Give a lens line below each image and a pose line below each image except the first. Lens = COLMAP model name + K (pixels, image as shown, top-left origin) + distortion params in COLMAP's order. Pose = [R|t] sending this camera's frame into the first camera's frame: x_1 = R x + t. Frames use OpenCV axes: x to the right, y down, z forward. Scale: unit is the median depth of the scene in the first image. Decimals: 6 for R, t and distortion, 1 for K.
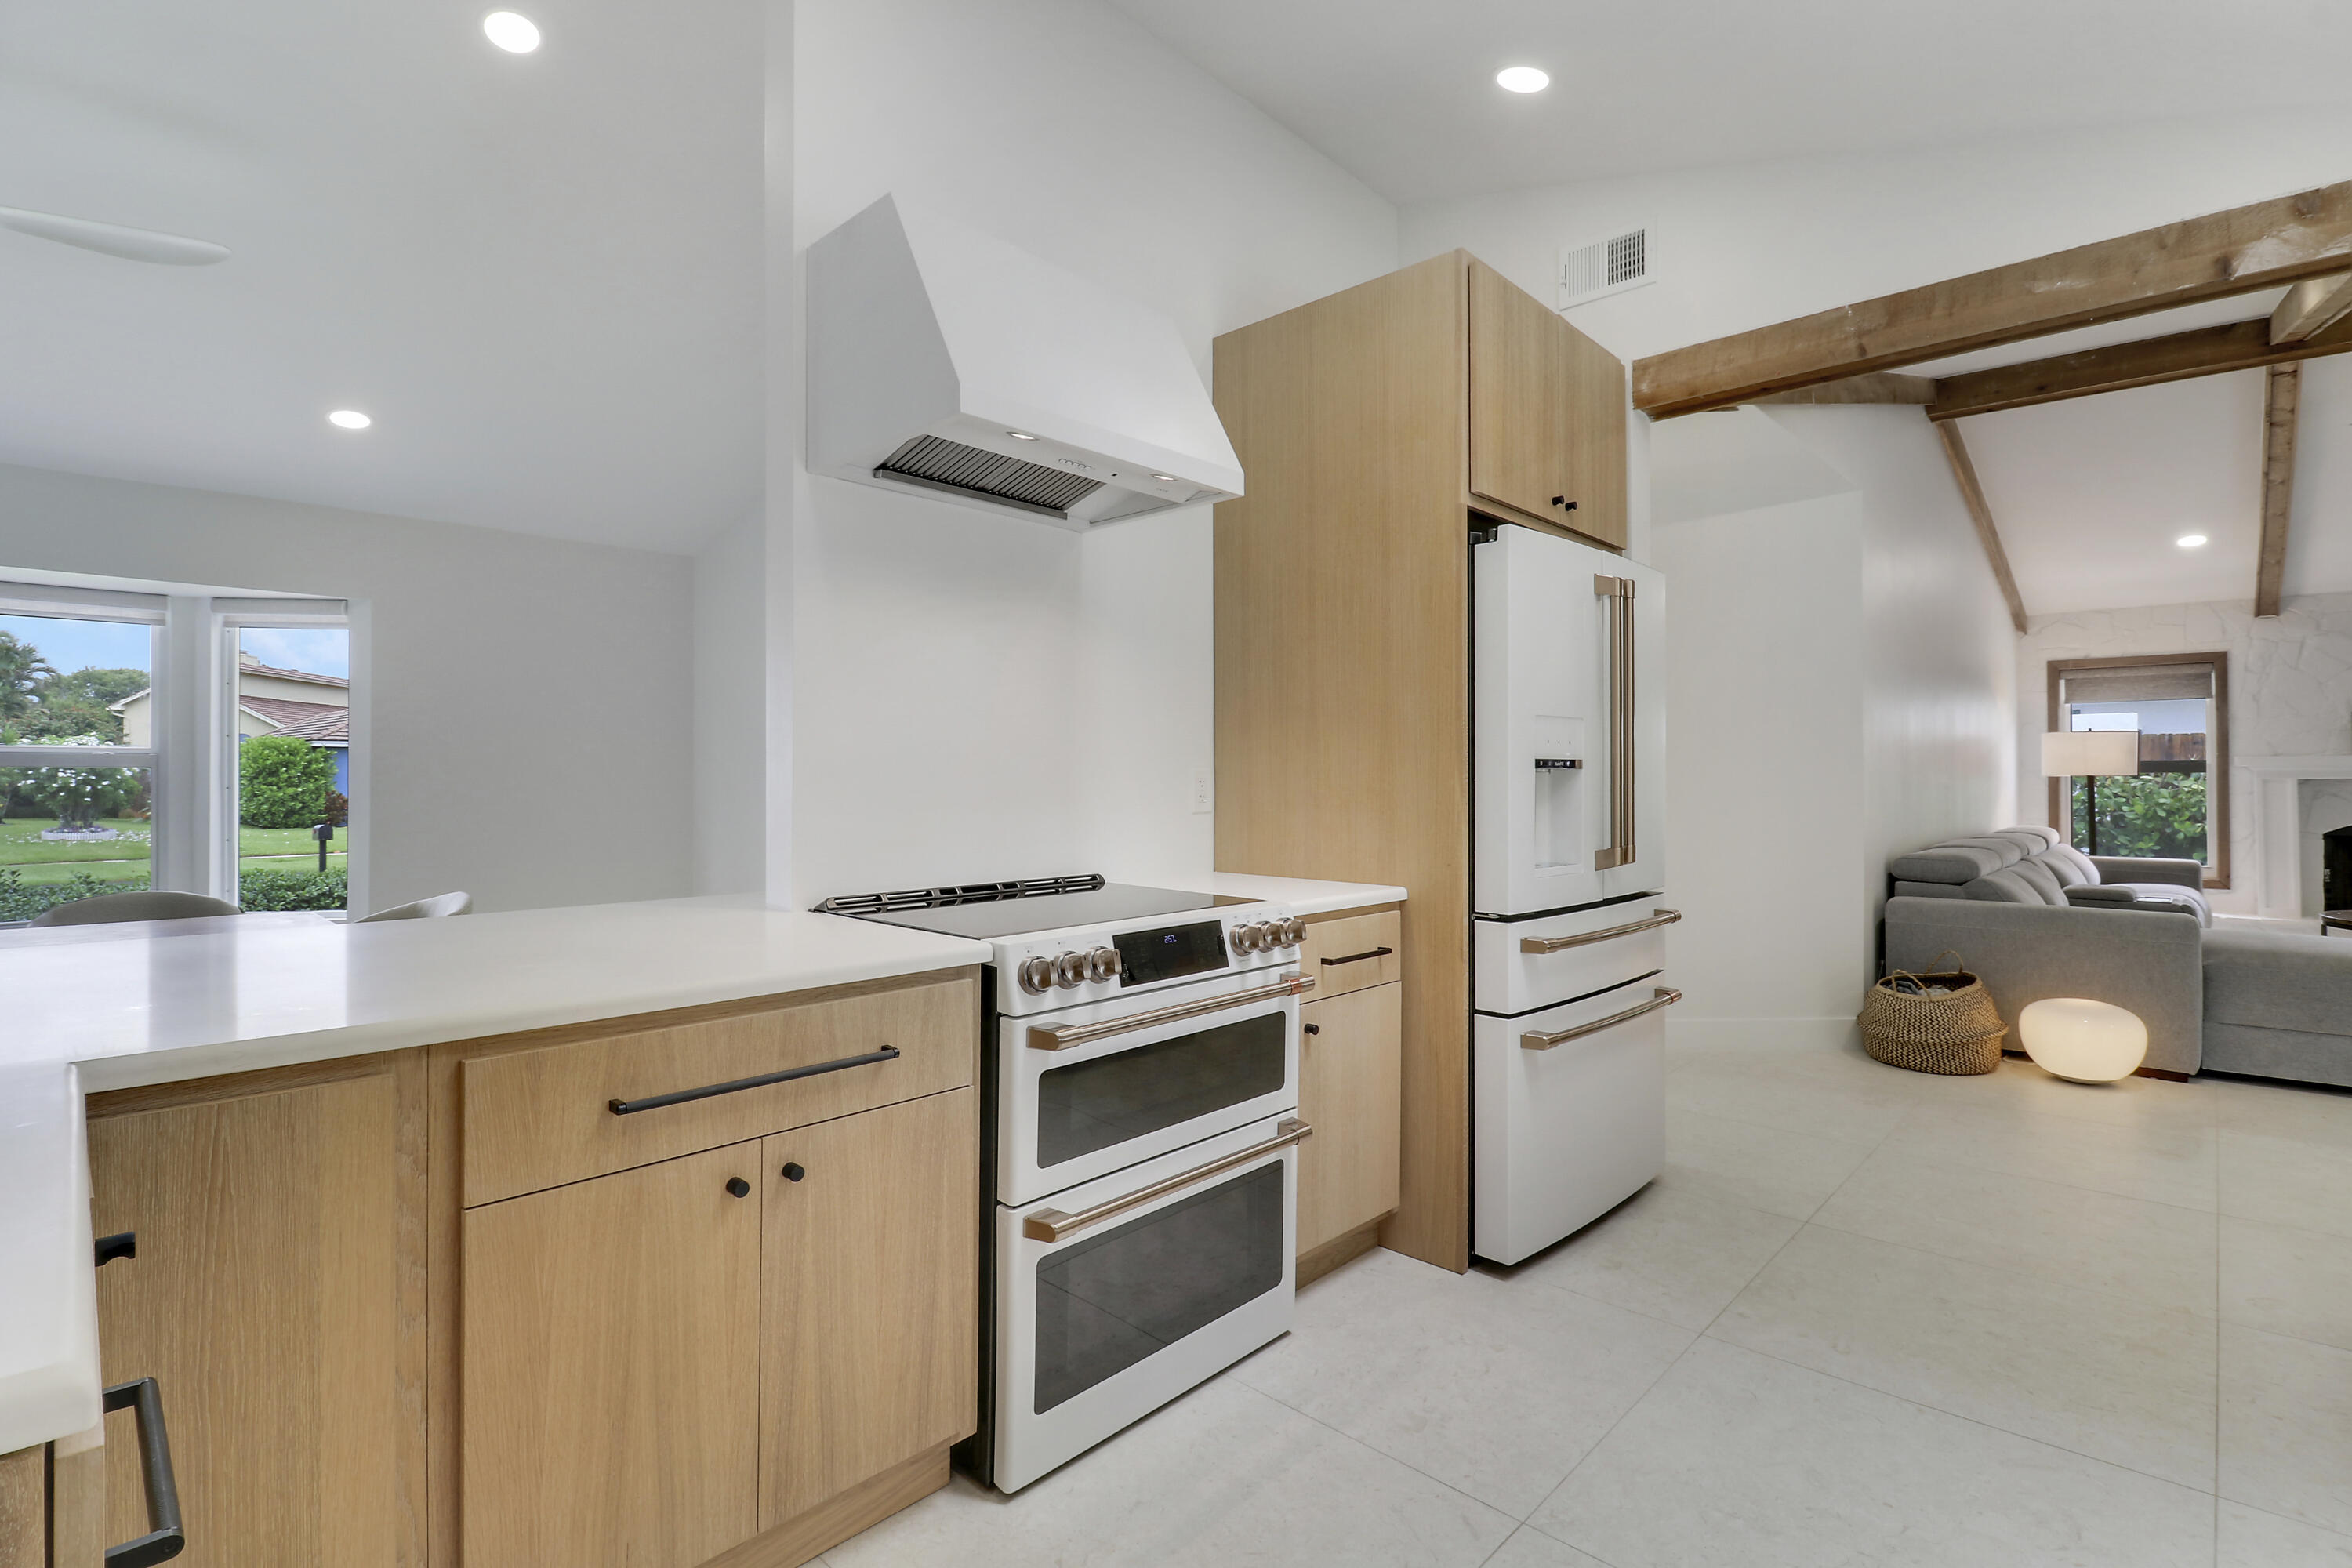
lens RADIAL K [[1090.6, 0, 1183.5], [0, 1090.6, 768.5], [0, 0, 1]] dist [0.002209, -0.014171]
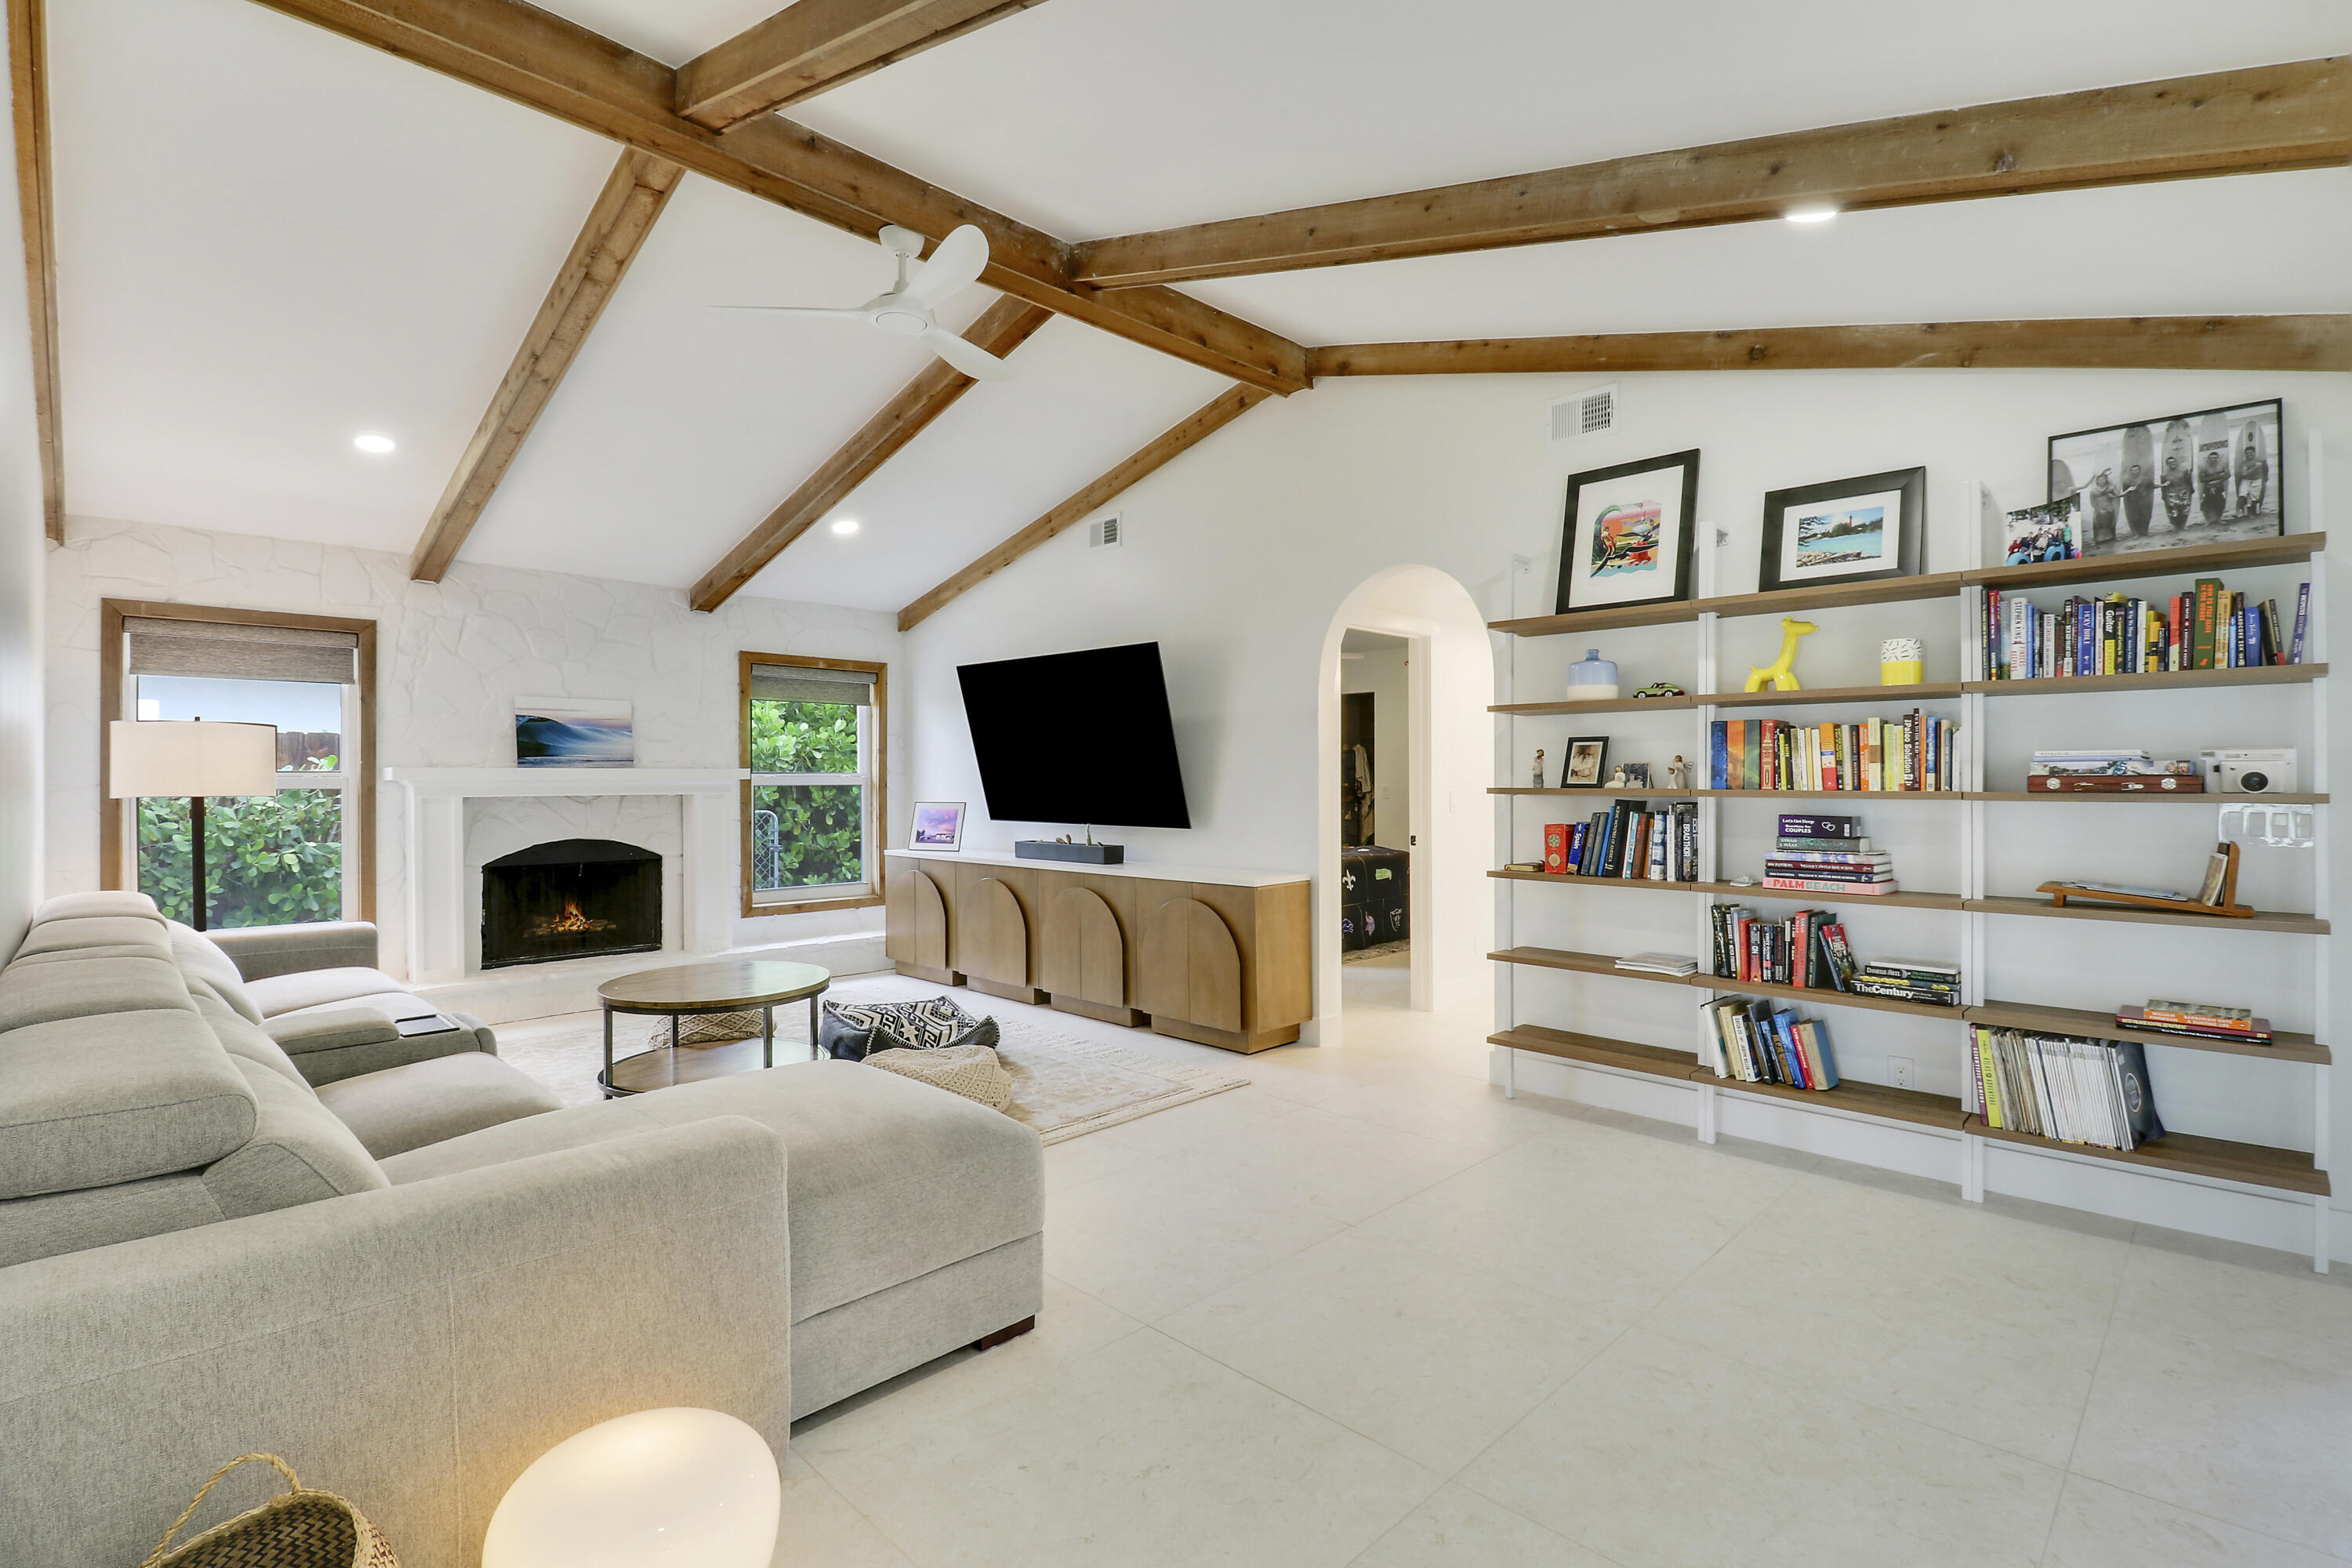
lens RADIAL K [[1101.6, 0, 1193.7], [0, 1101.6, 781.1], [0, 0, 1]] dist [0.002748, -0.015196]
pose [[0.025838, -0.002048, 0.999664, 0.404664], [-0.009741, 0.999950, 0.002301, -0.014369], [-0.999619, -0.009797, 0.025817, 0.708327]]
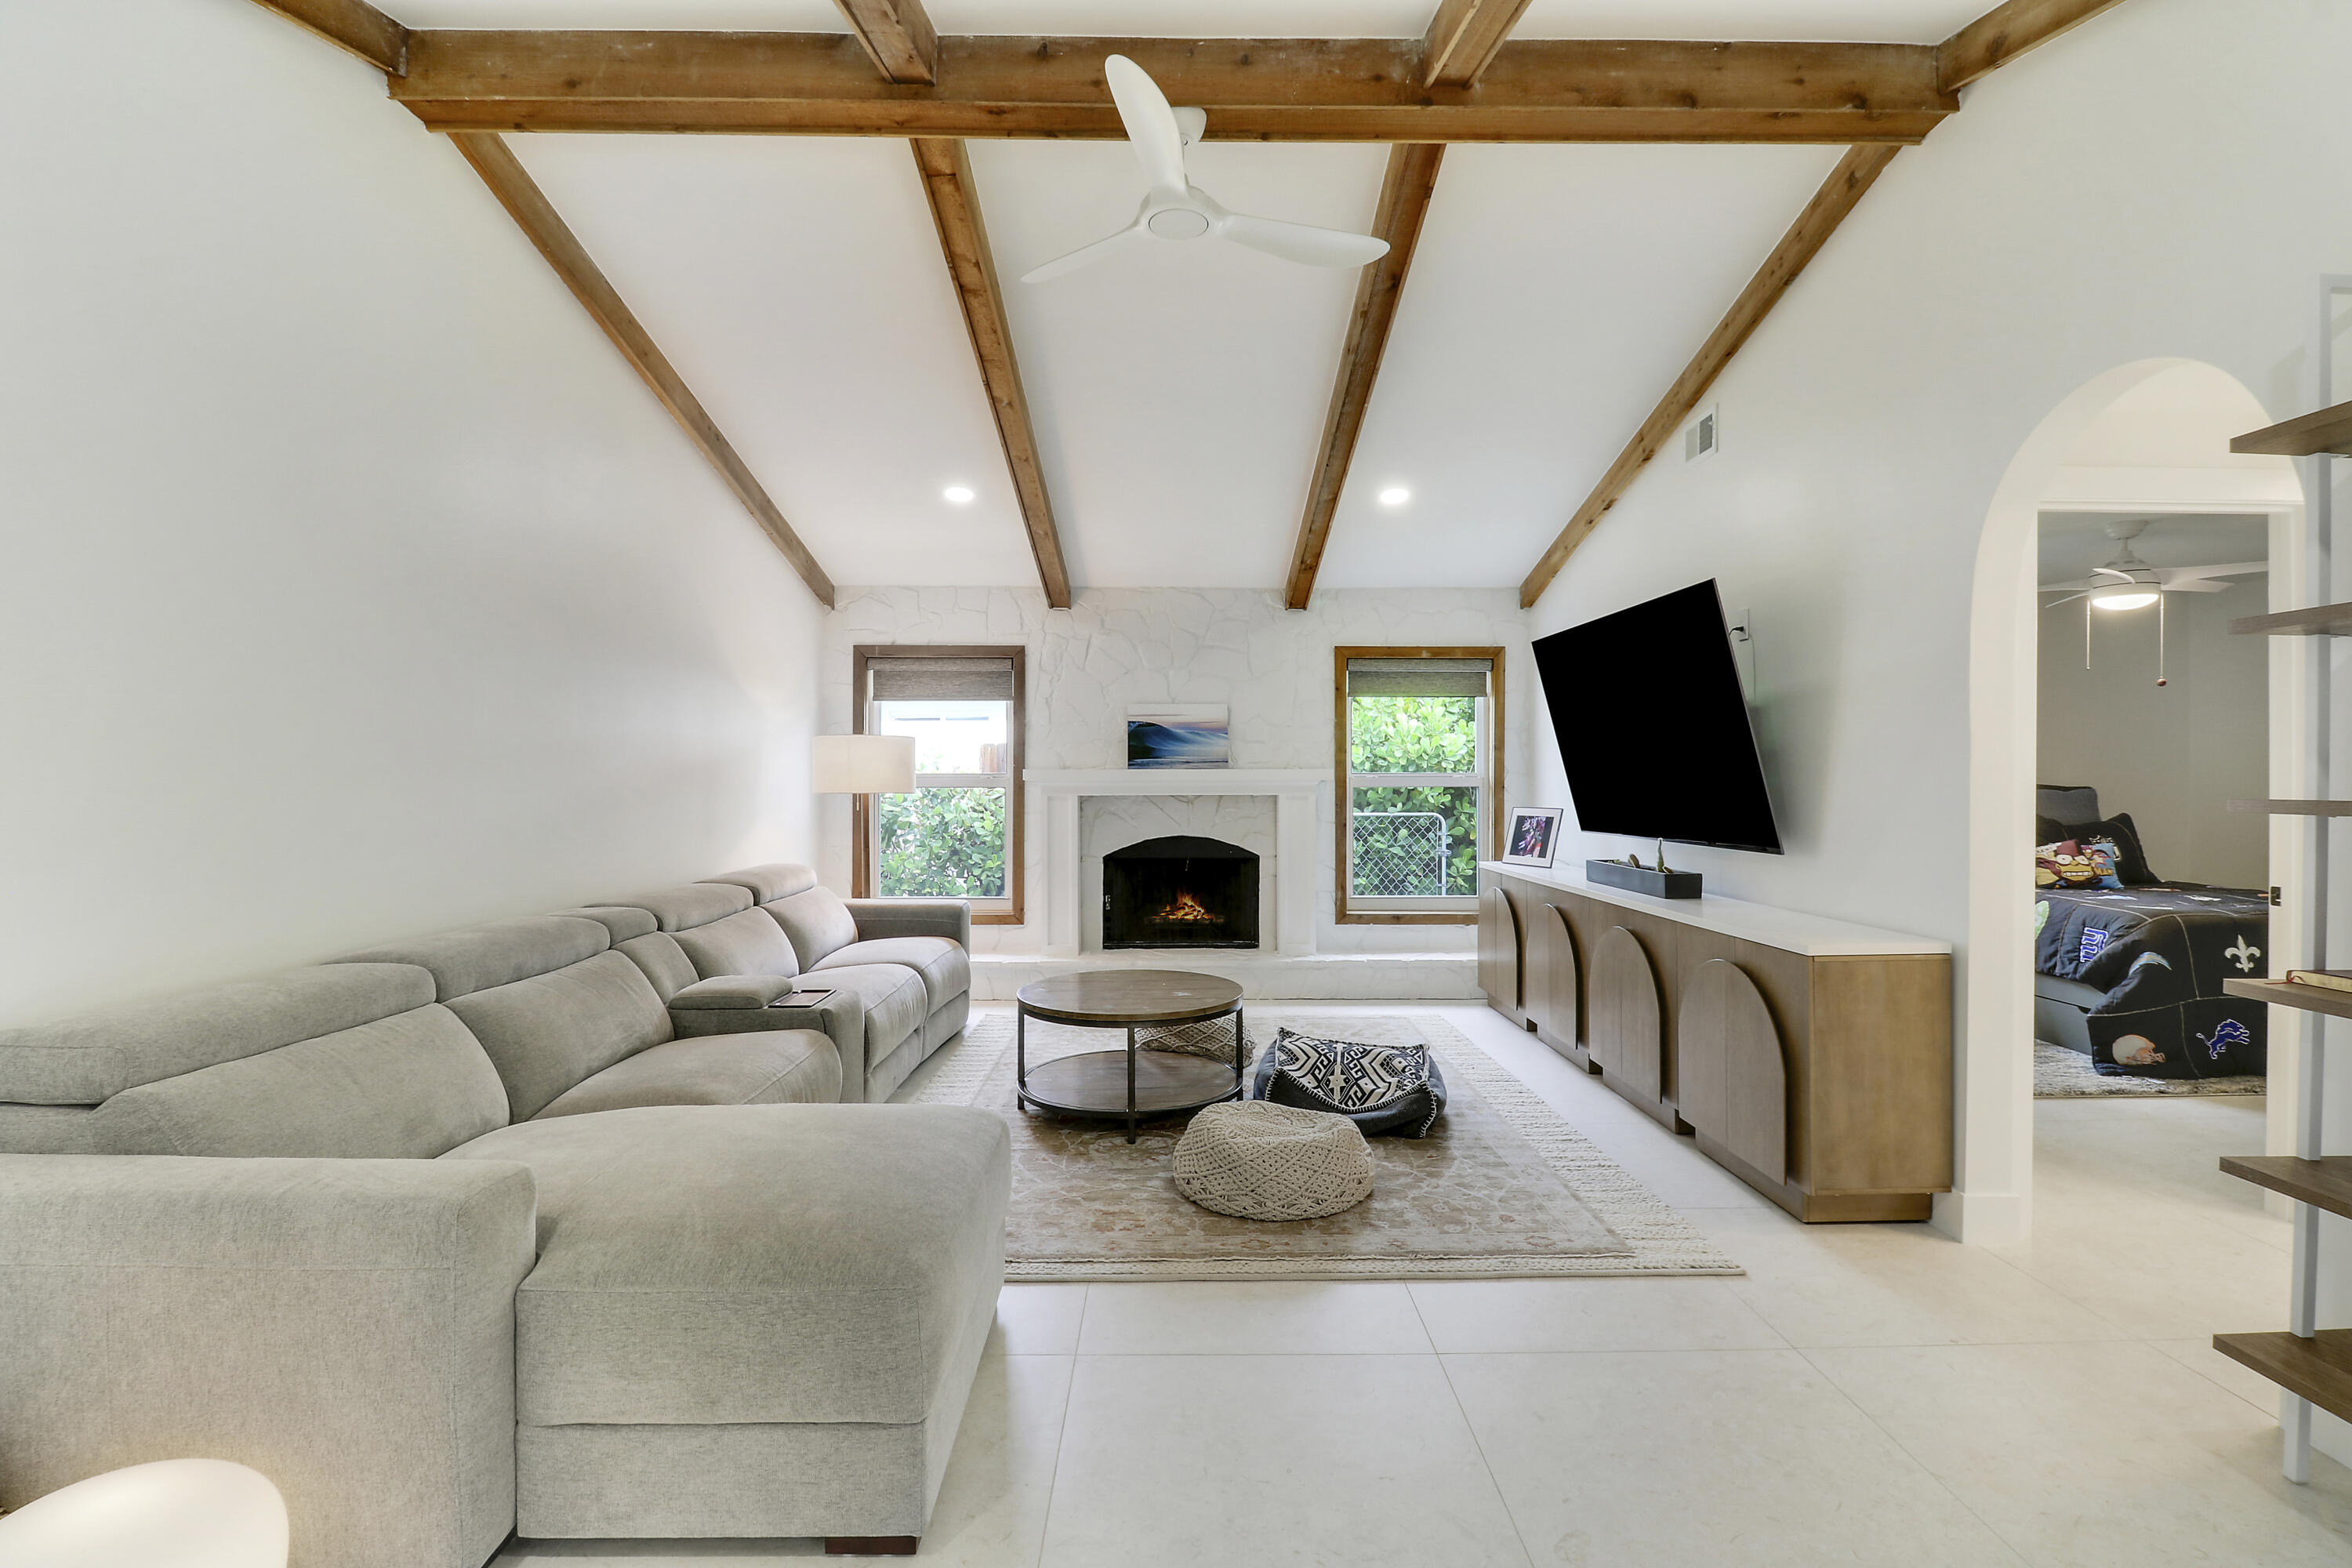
lens RADIAL K [[1093.9, 0, 1164.5], [0, 1093.9, 788.3], [0, 0, 1]] dist [-0.000263, -0.013546]
pose [[0.728971, -0.005066, 0.684526, 0.741278], [-0.007451, 0.999855, 0.015336, -0.016522], [-0.684504, -0.016280, 0.728827, 0.471645]]
